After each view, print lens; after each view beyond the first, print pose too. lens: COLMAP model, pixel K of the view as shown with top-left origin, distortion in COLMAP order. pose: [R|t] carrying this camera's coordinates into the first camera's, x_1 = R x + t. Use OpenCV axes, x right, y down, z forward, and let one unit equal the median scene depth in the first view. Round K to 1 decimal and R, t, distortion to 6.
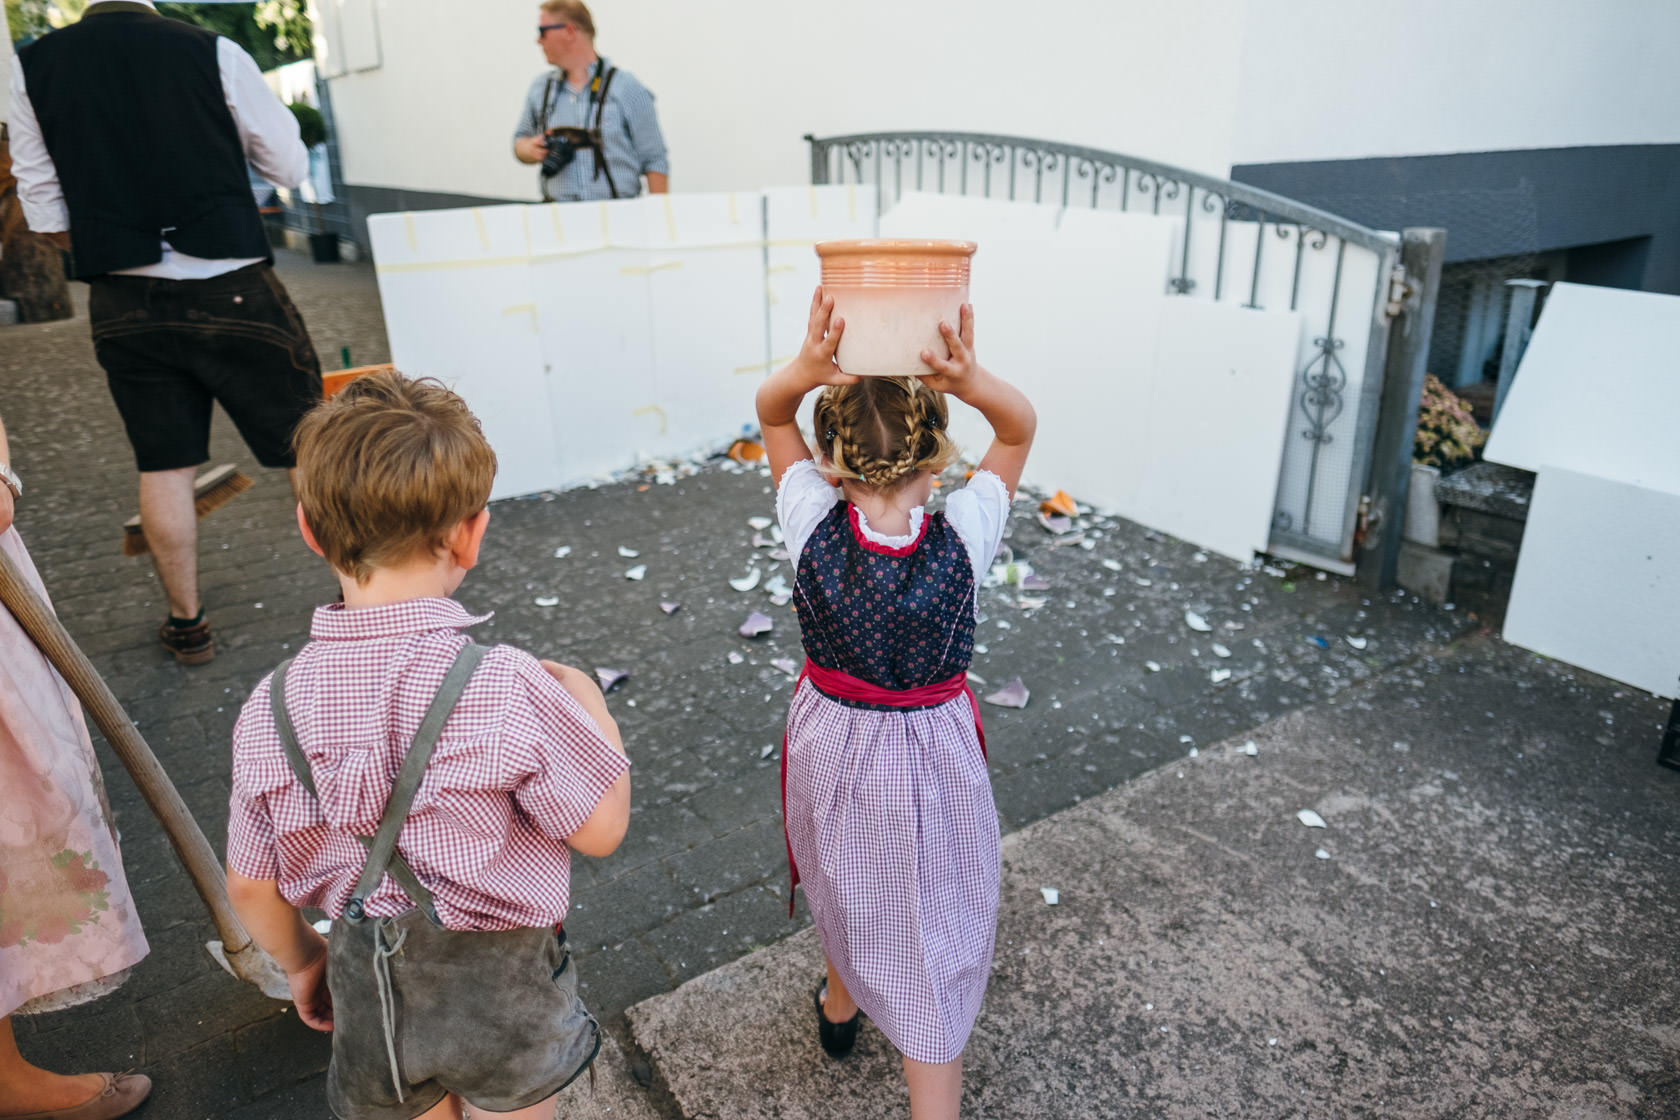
lens RADIAL K [[1235.2, 0, 845.3], [0, 1235.2, 557.2], [0, 0, 1]] dist [0.007451, -0.004464]
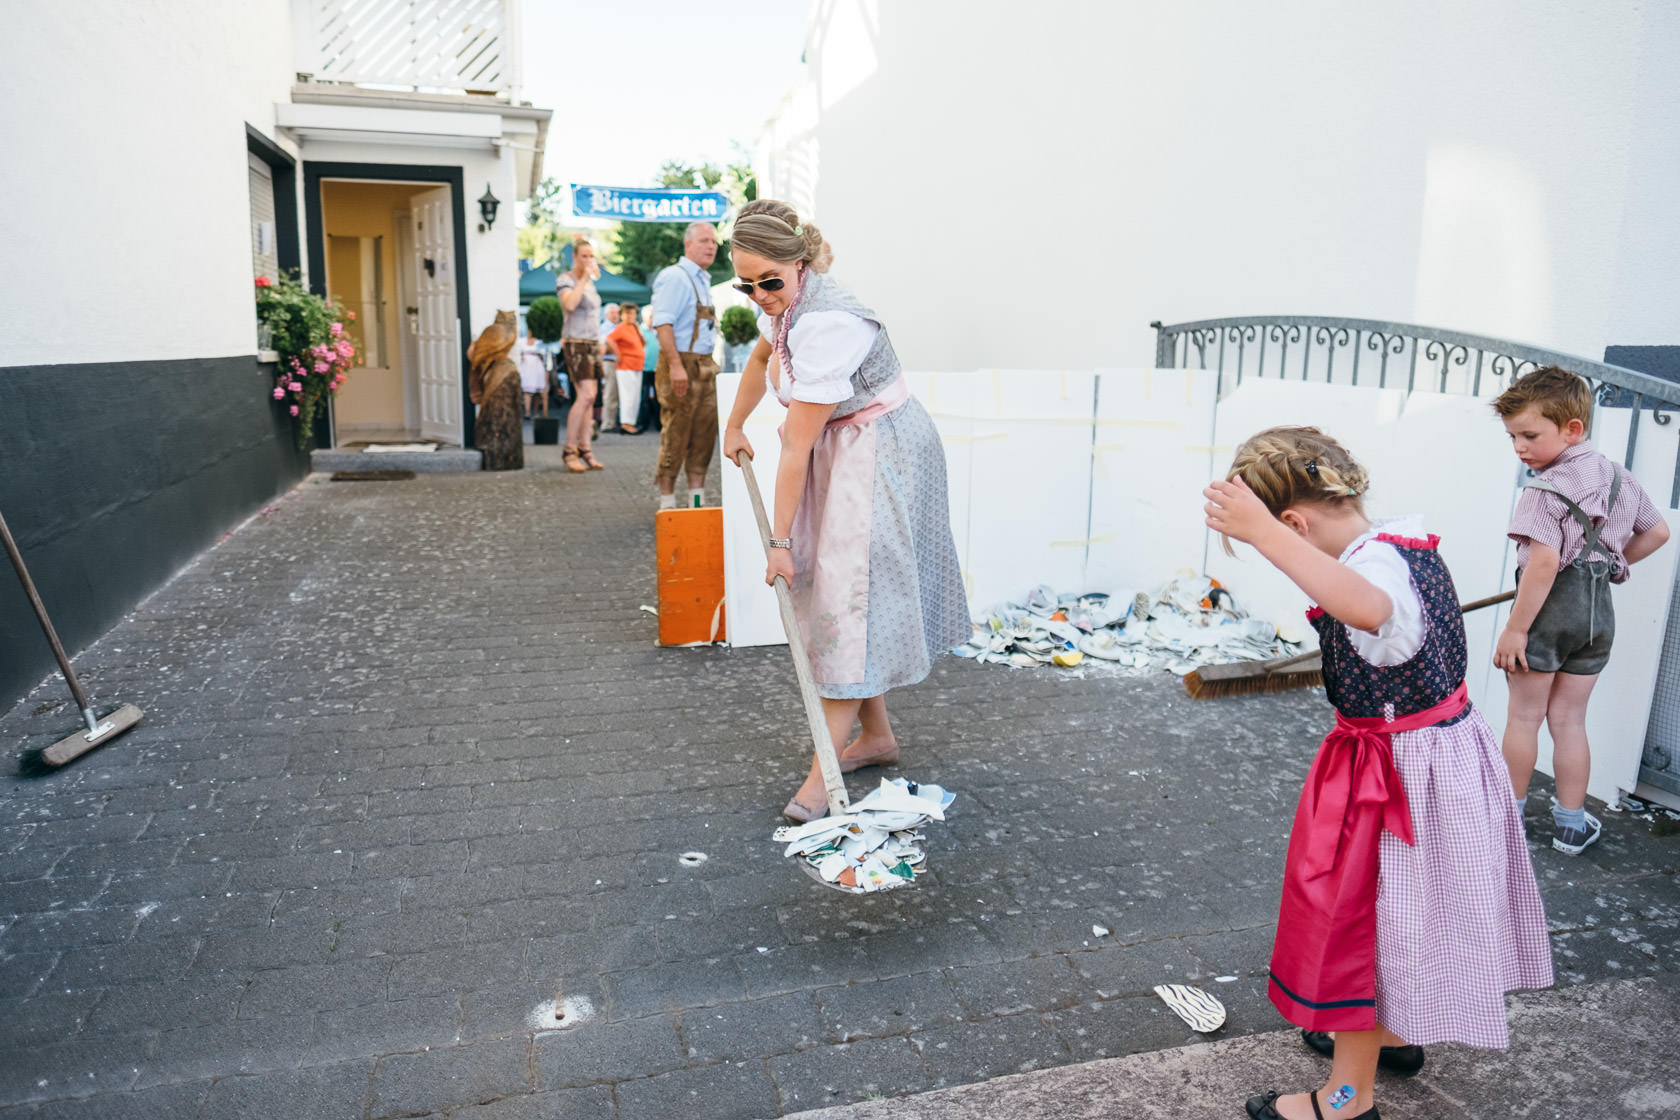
lens RADIAL K [[1235.2, 0, 844.6], [0, 1235.2, 553.0], [0, 0, 1]] dist [0.007451, -0.004464]
pose [[0.937941, 0.078212, -0.337860, 0.126579], [-0.136504, 0.978853, -0.152357, 0.041315], [0.318800, 0.189021, 0.928783, 0.037189]]
